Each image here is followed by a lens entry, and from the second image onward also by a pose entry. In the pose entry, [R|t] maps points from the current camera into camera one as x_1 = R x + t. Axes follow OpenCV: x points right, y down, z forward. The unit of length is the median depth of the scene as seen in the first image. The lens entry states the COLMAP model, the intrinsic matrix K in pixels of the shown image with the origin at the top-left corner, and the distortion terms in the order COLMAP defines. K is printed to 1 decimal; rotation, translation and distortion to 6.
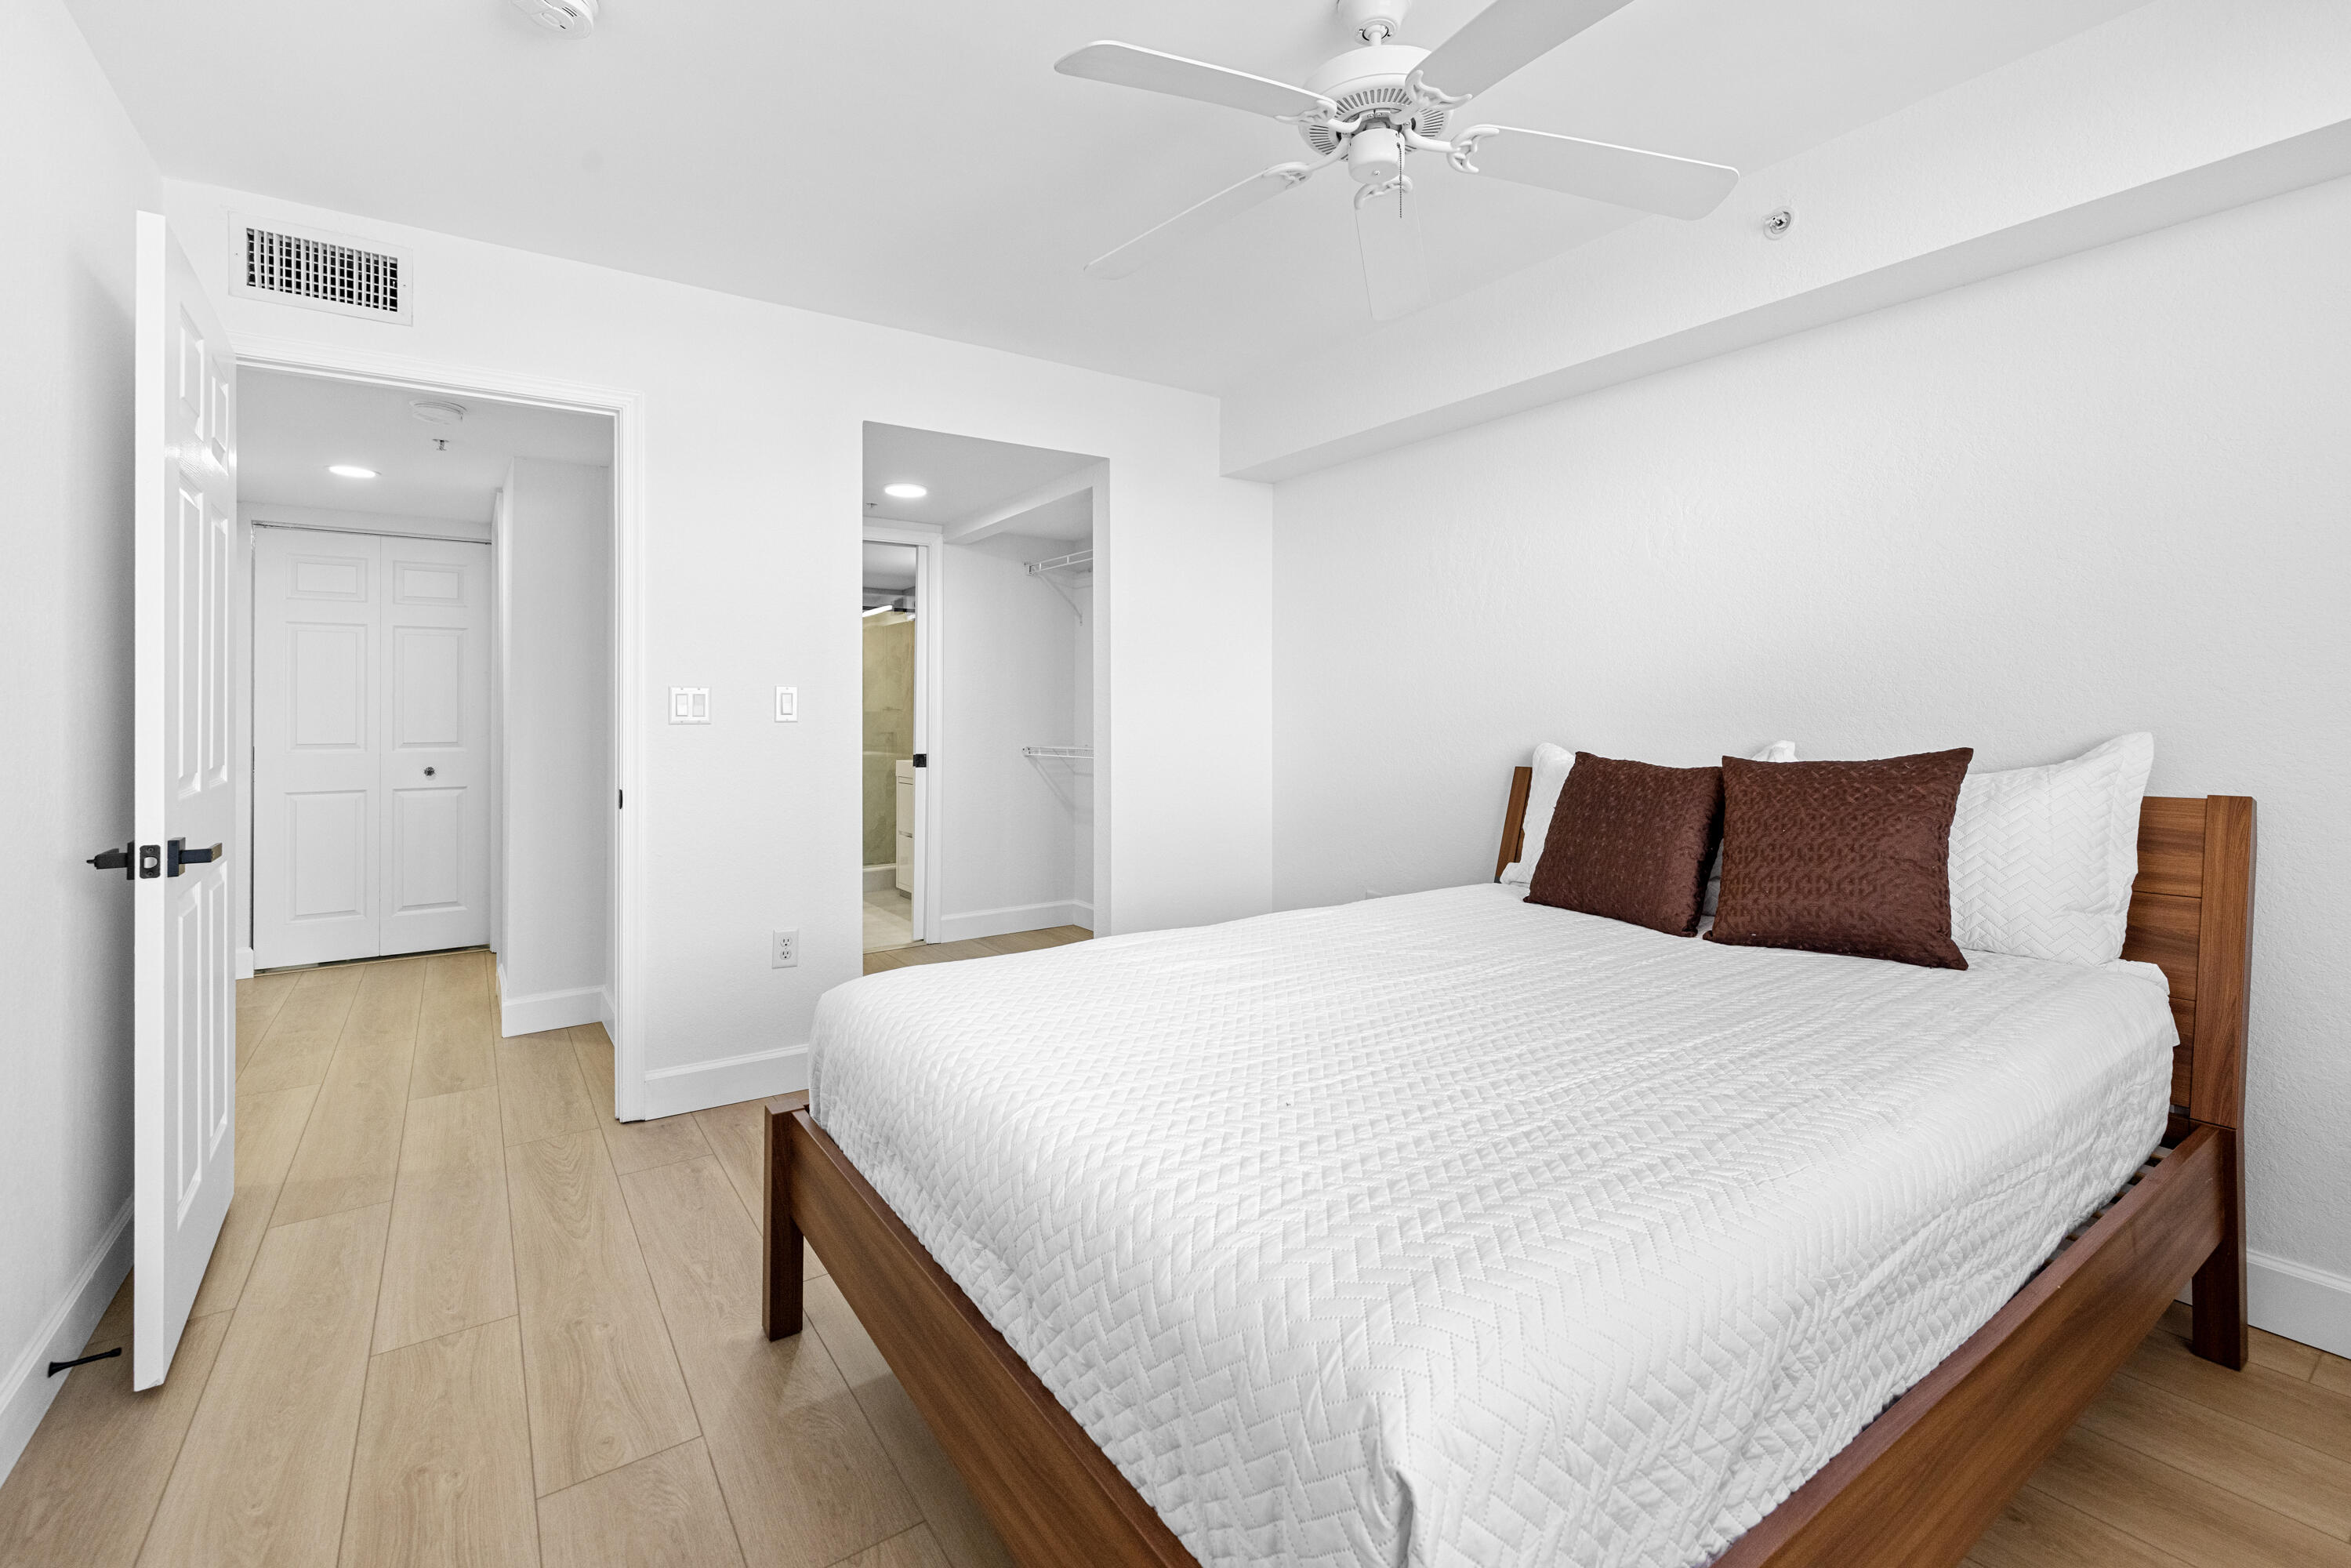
lens RADIAL K [[1019.0, 0, 1187.5], [0, 1019.0, 708.4], [0, 0, 1]] dist [-0.001041, -0.000072]
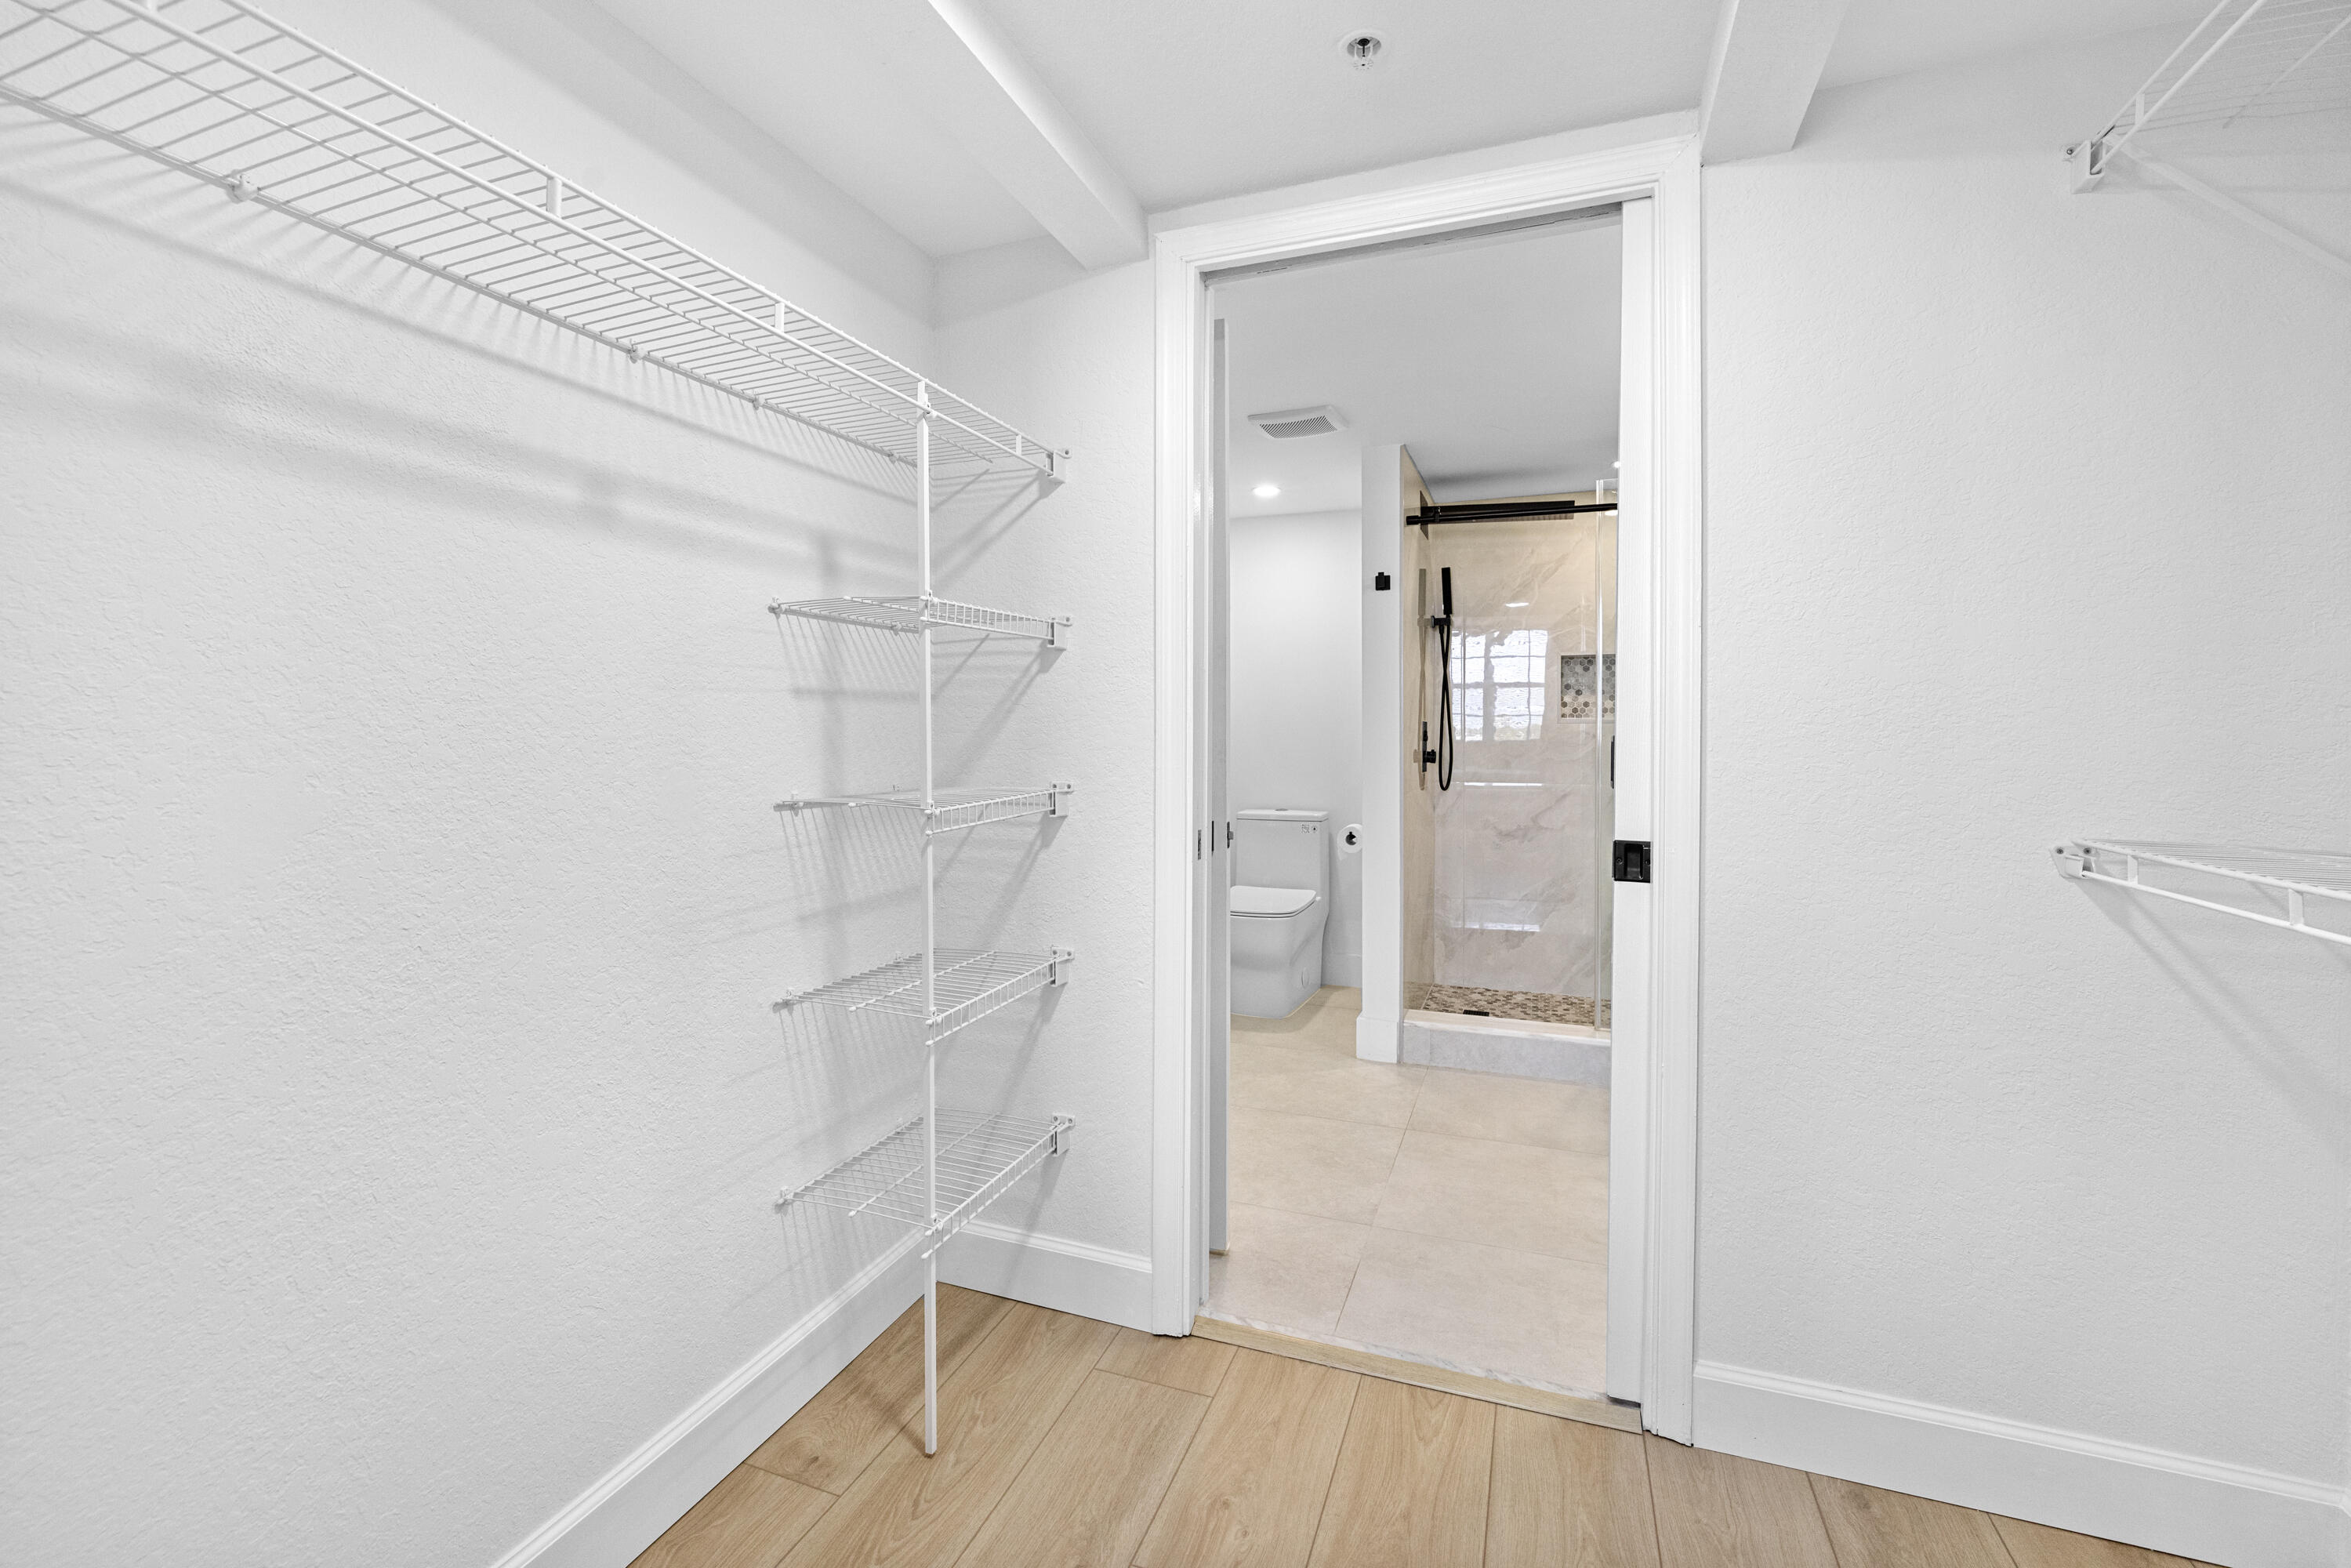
lens RADIAL K [[992.5, 0, 1183.9], [0, 992.5, 731.1], [0, 0, 1]] dist [0.000168, 0.000504]
pose [[0.568710, 0.001116, -0.822538, -0.081667], [0.000289, 0.999999, 0.001557, 0.008989], [0.822538, -0.001123, 0.568709, 0.702355]]
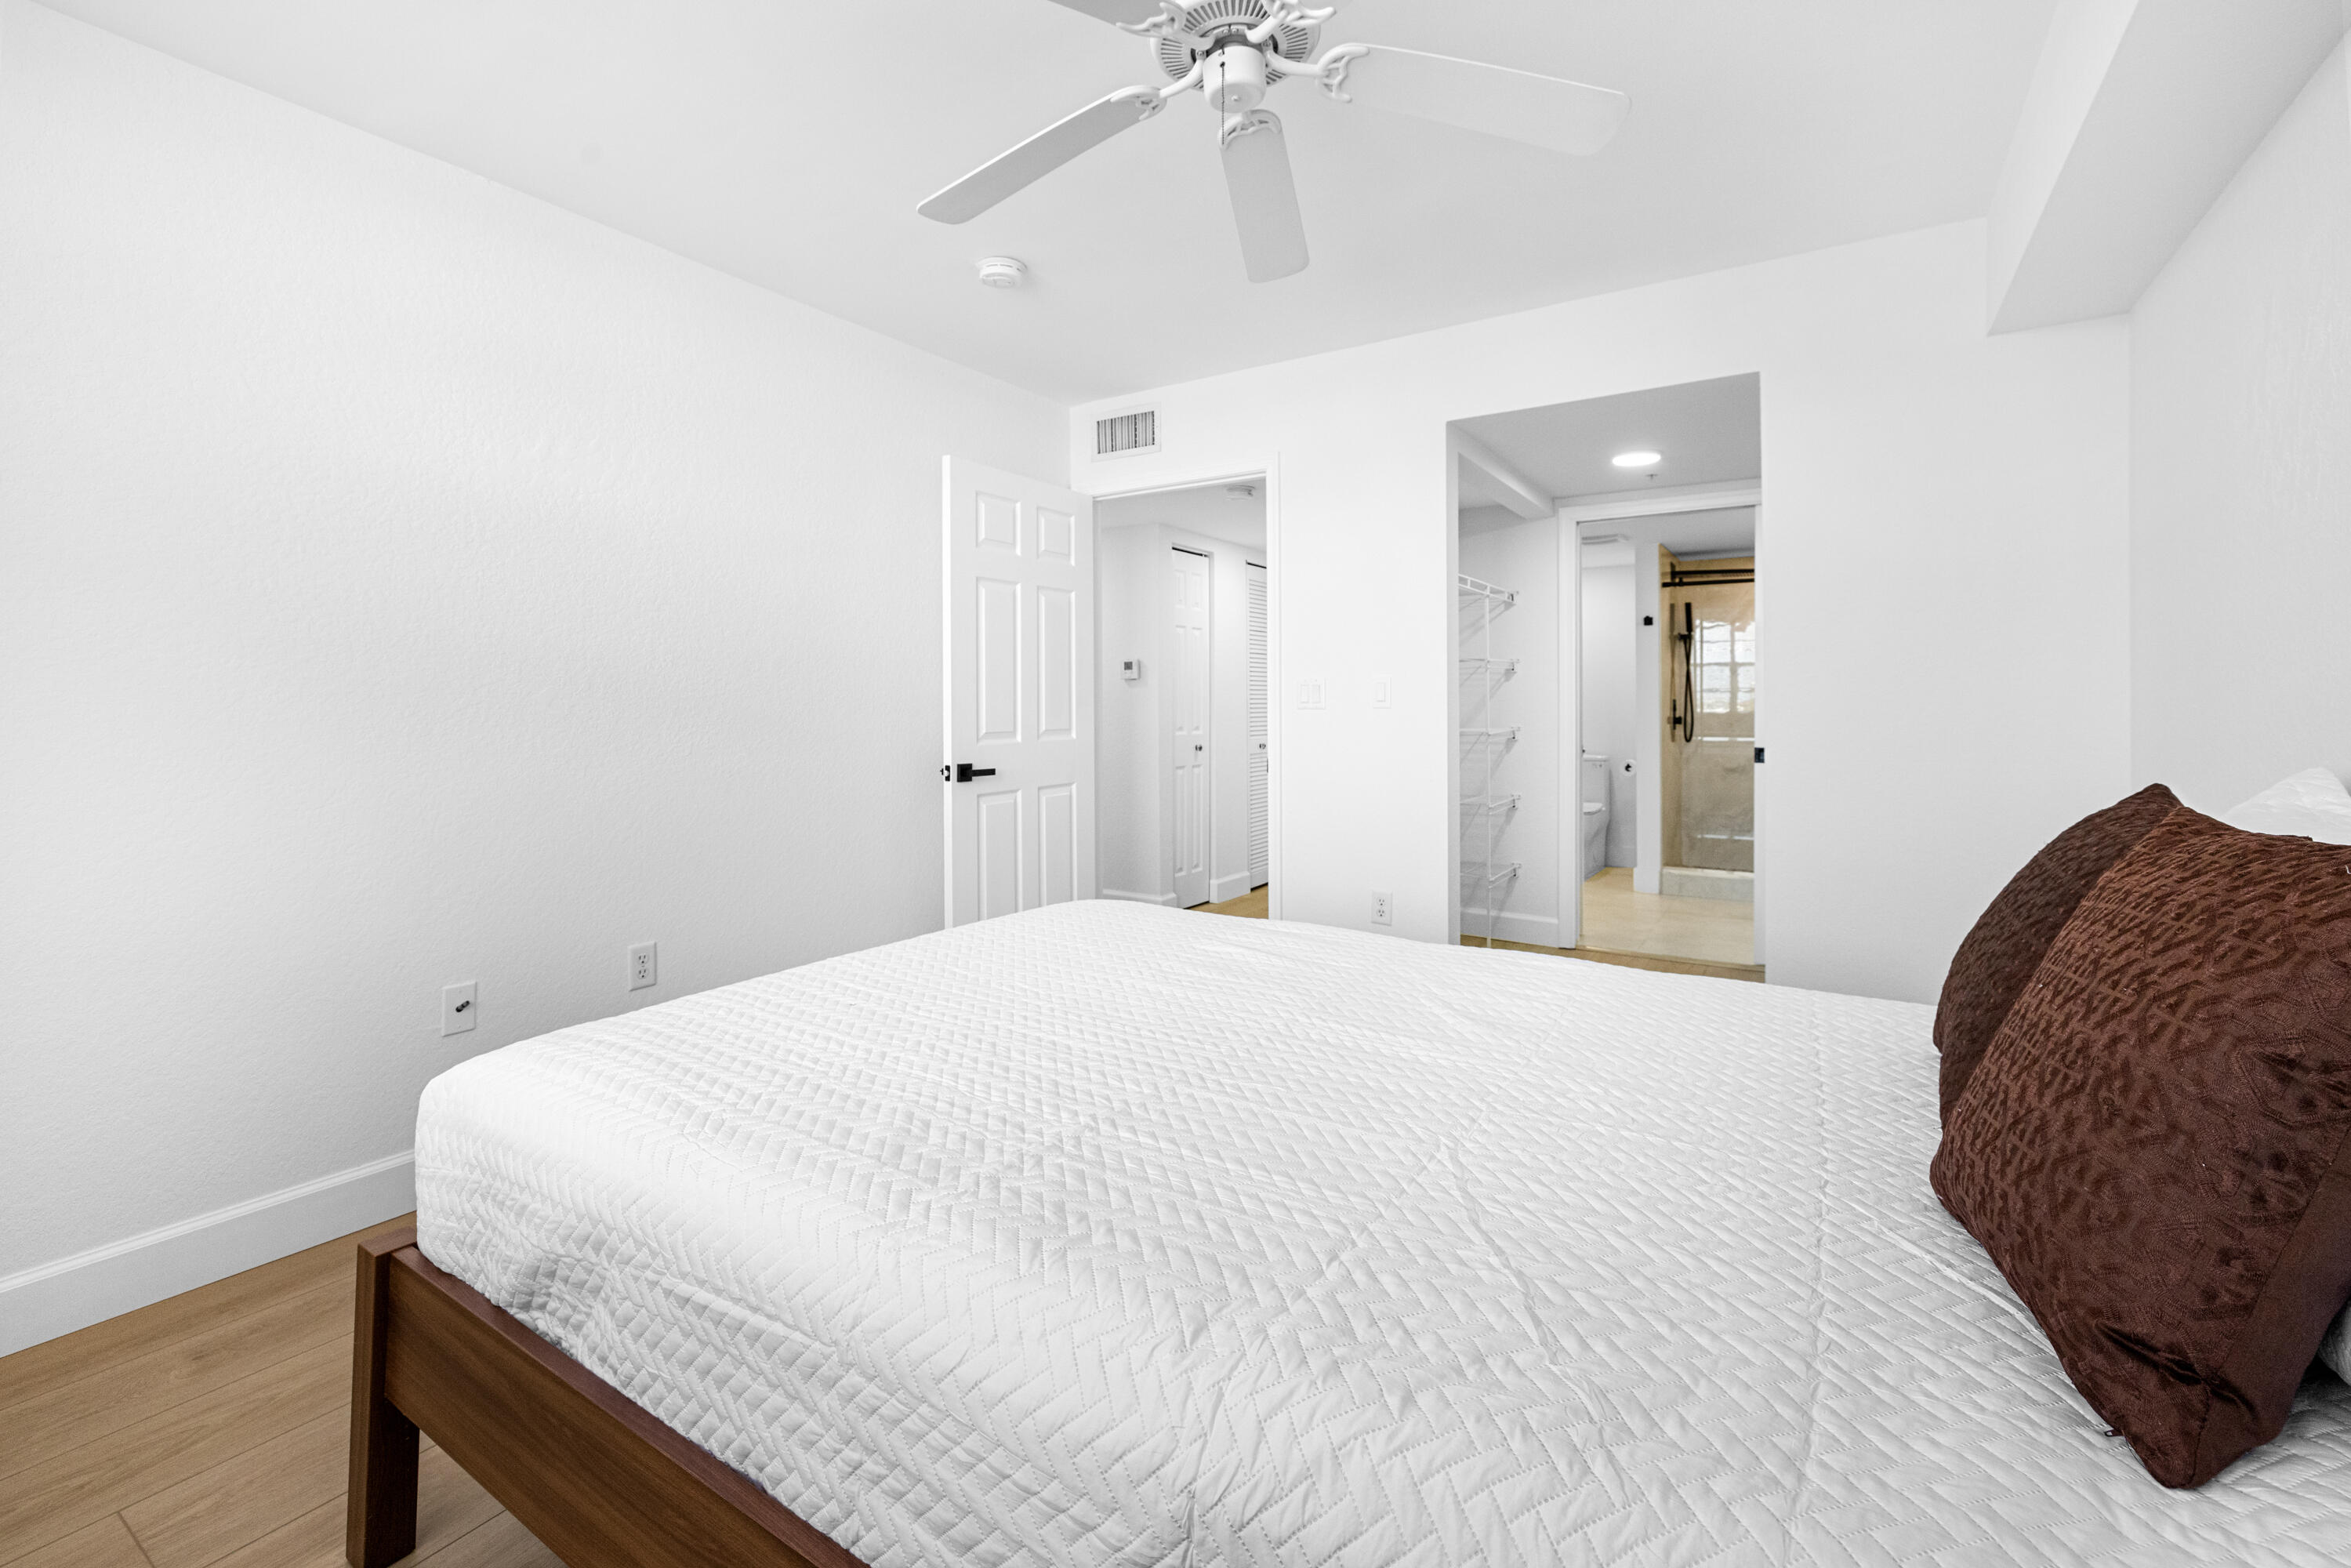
lens RADIAL K [[1019.0, 0, 1187.5], [0, 1019.0, 708.4], [0, 0, 1]] dist [-0.001041, -0.000072]
pose [[0.386608, 0.002184, -0.922242, 0.348381], [0.004831, 0.999979, 0.004393, 0.005838], [0.922232, -0.006154, 0.386589, 0.220556]]
